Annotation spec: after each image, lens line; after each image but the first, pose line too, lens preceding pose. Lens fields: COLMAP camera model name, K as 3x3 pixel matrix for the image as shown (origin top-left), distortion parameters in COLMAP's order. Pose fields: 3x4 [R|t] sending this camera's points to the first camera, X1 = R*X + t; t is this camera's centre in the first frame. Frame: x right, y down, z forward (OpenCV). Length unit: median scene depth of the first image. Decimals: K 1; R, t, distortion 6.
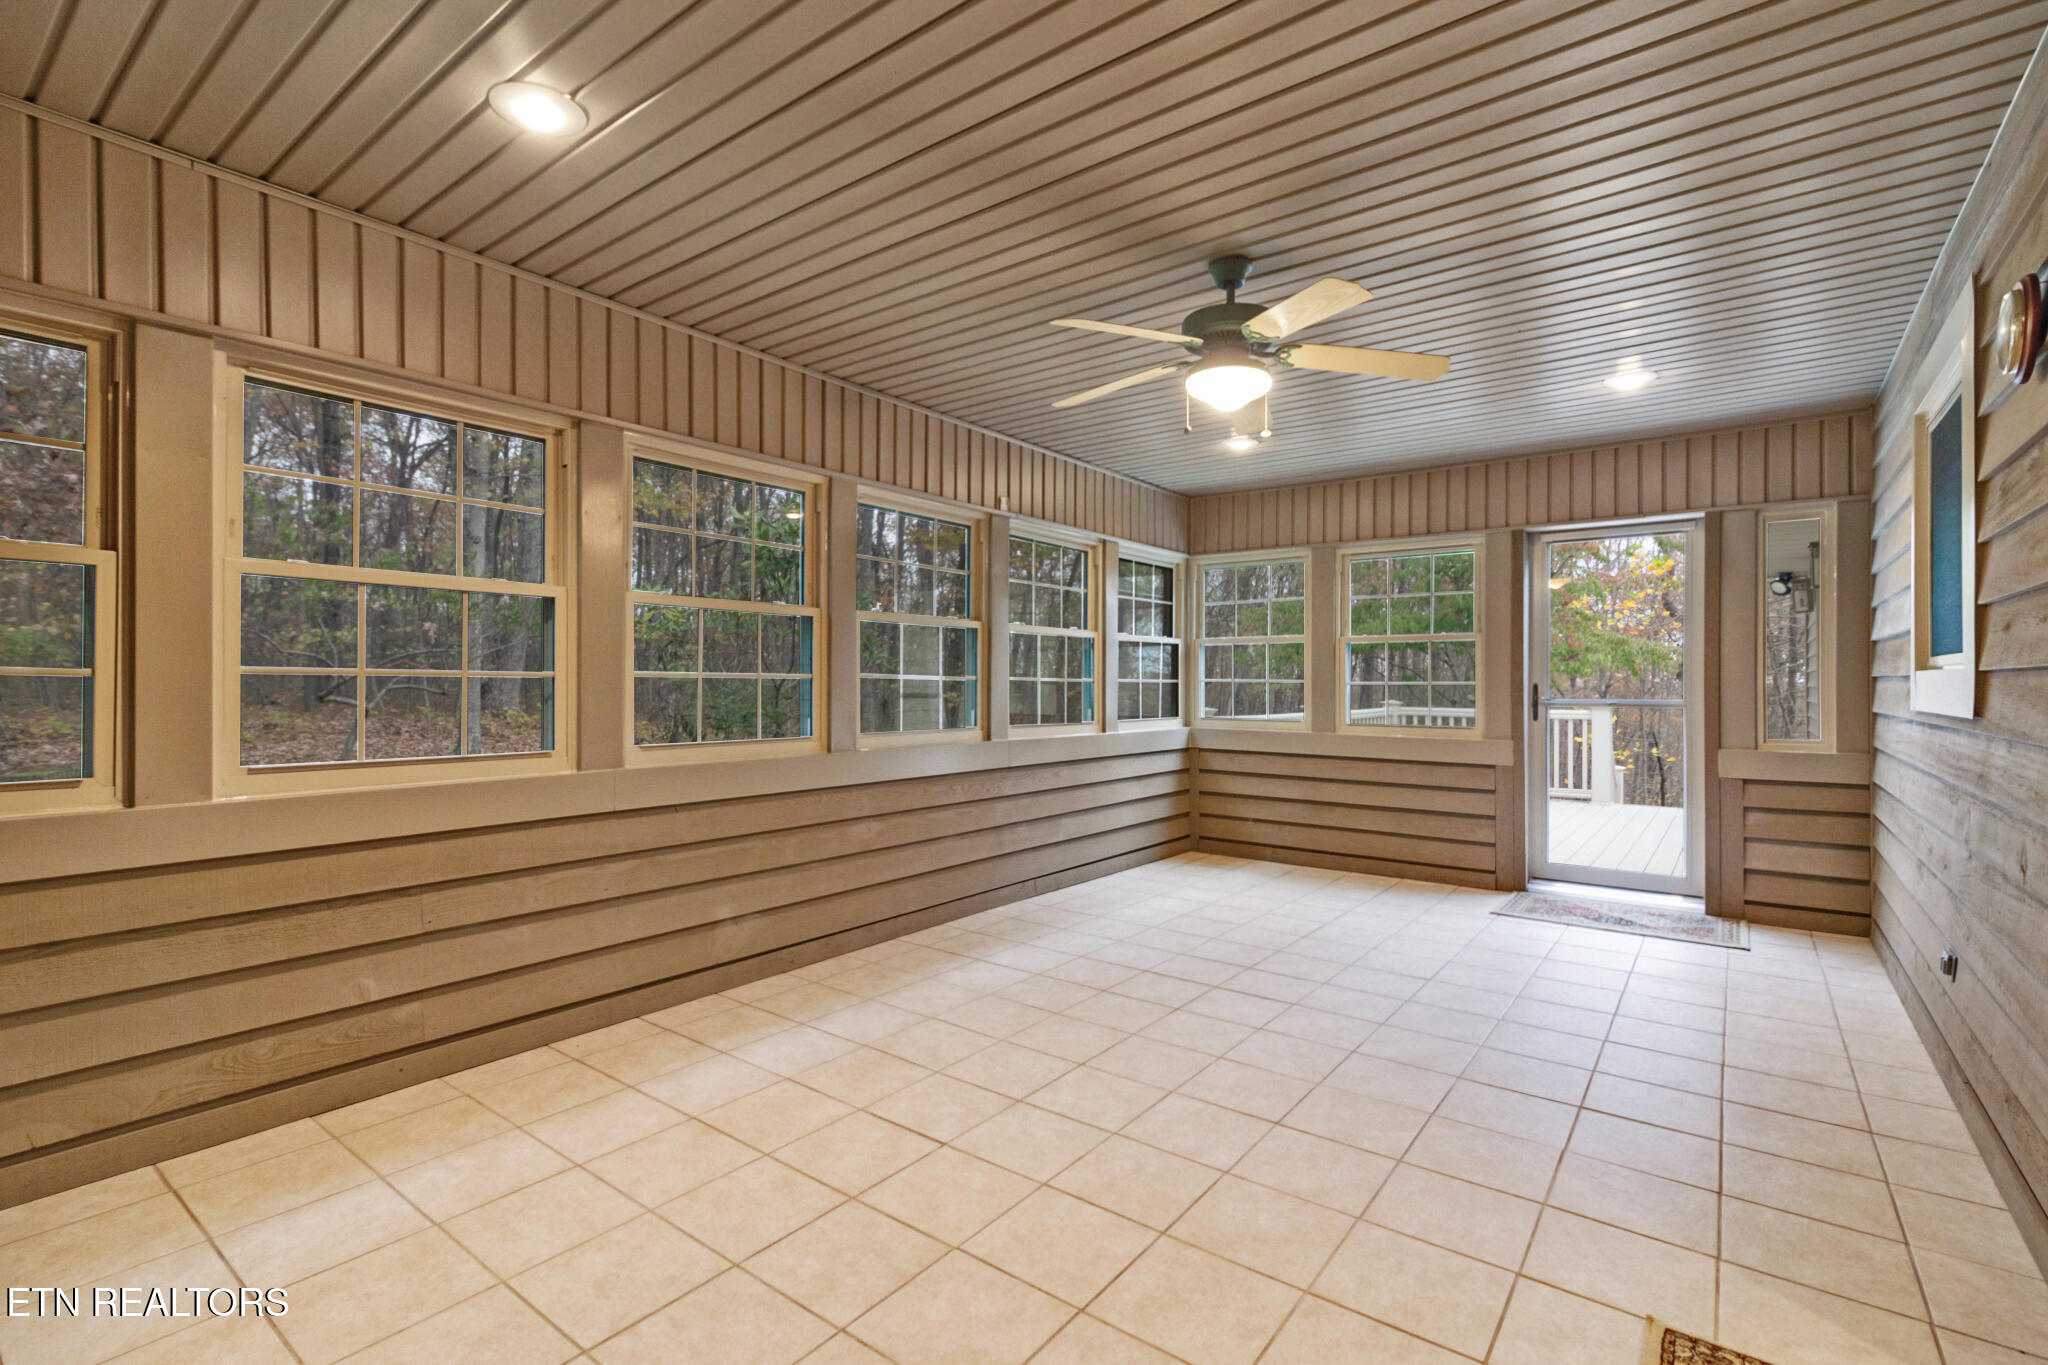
lens RADIAL K [[941.8, 0, 1019.3], [0, 941.8, 684.8], [0, 0, 1]] dist [0.002034, -0.000020]
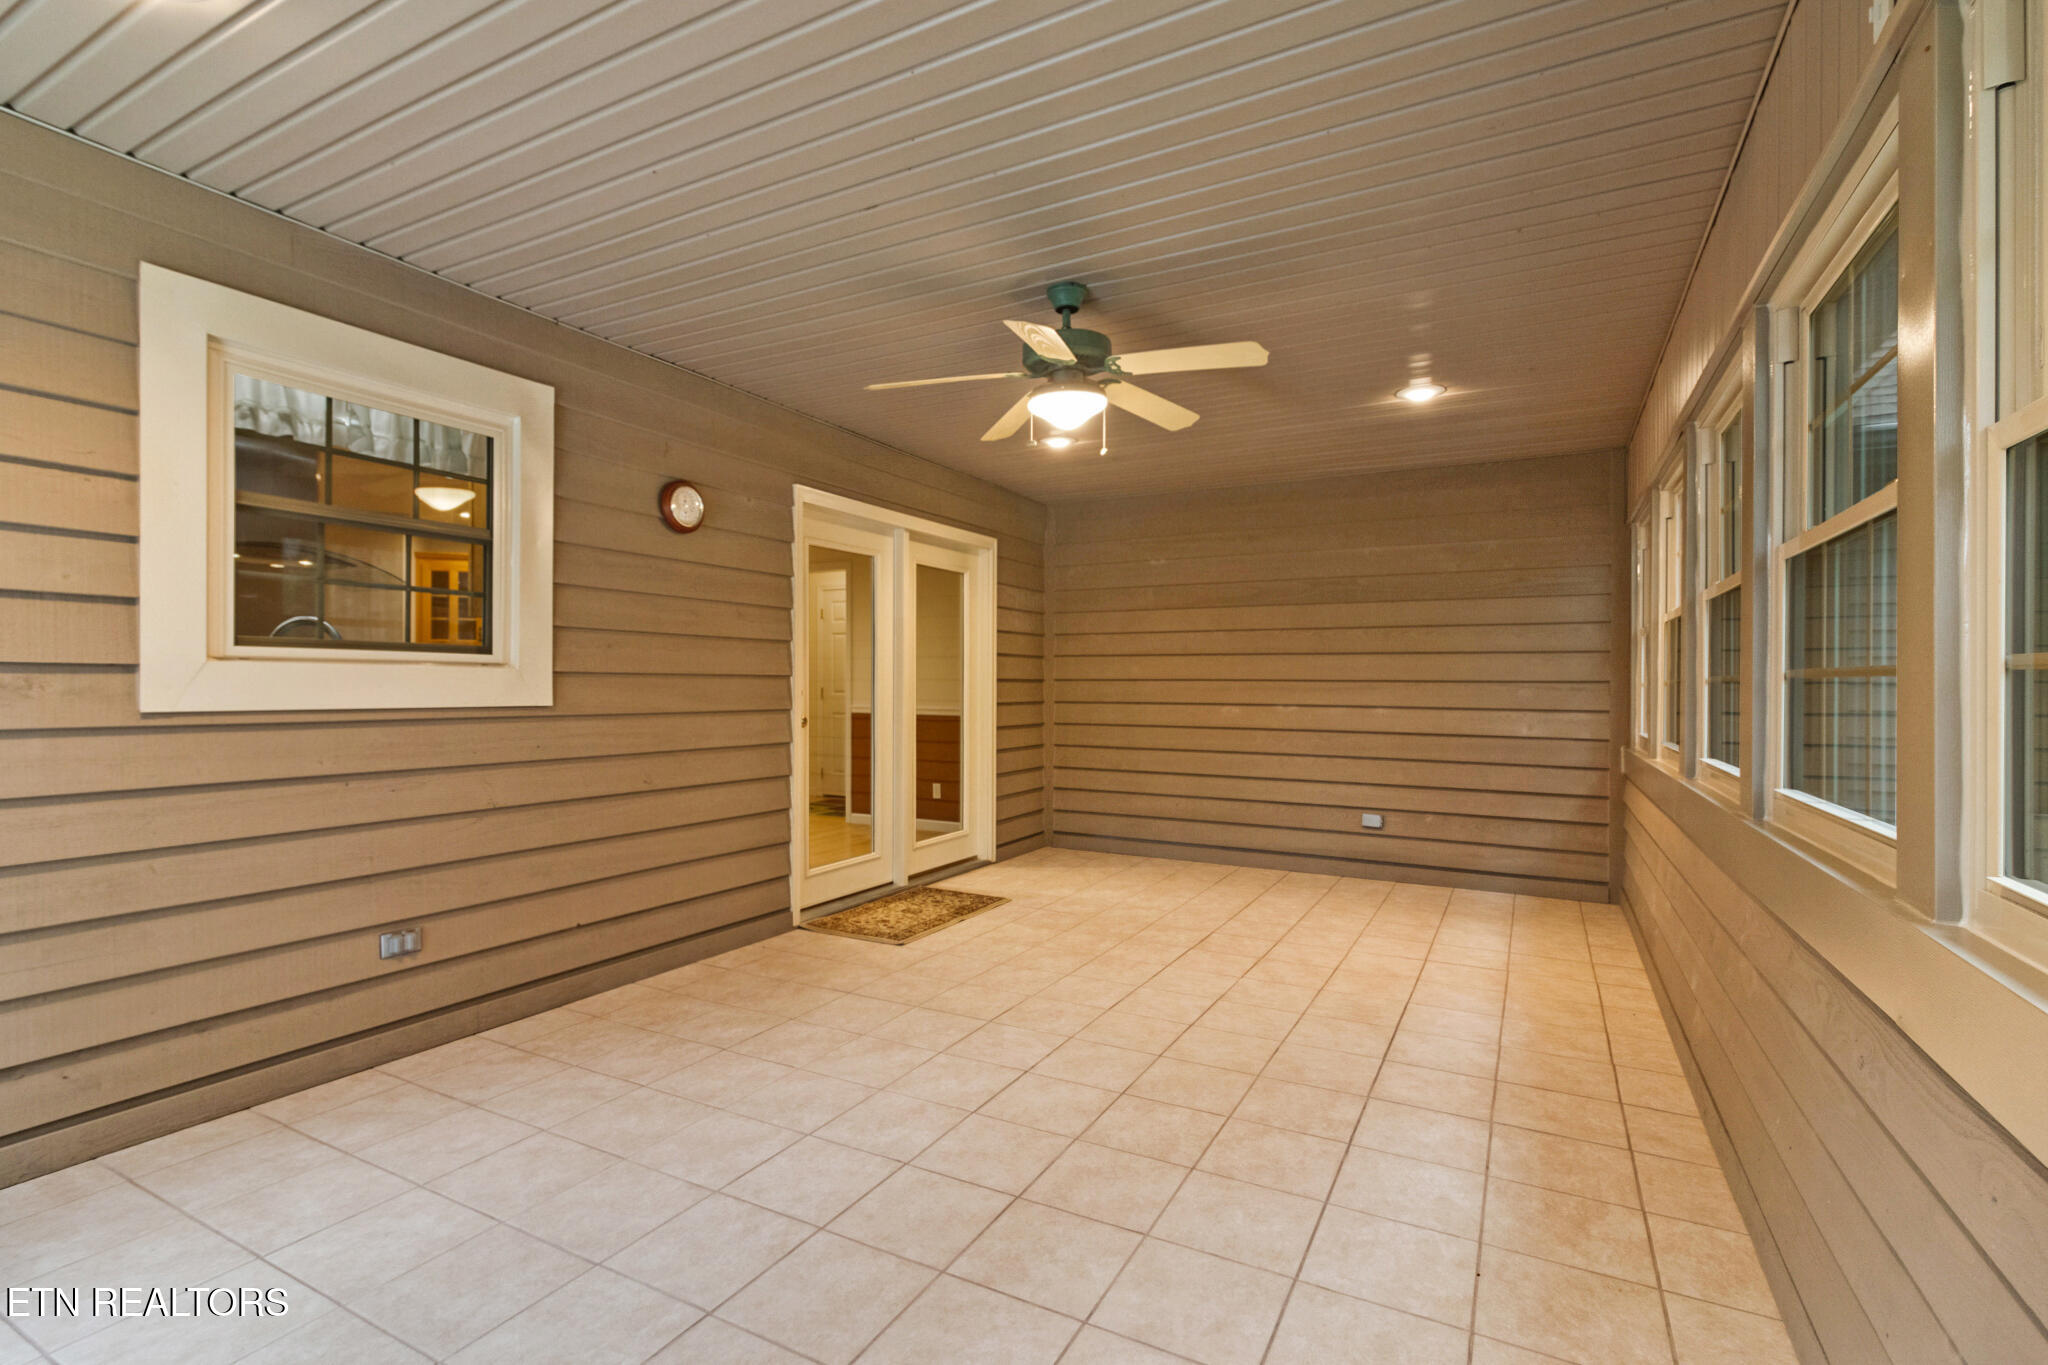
lens RADIAL K [[941.8, 0, 1026.3], [0, 941.8, 685.7], [0, 0, 1]] dist [0.002034, -0.000020]
pose [[-0.987716, -0.008267, -0.156043, 0.385393], [-0.007873, 0.999964, -0.003143, 0.002198], [0.156063, -0.001876, -0.987745, 1.822553]]
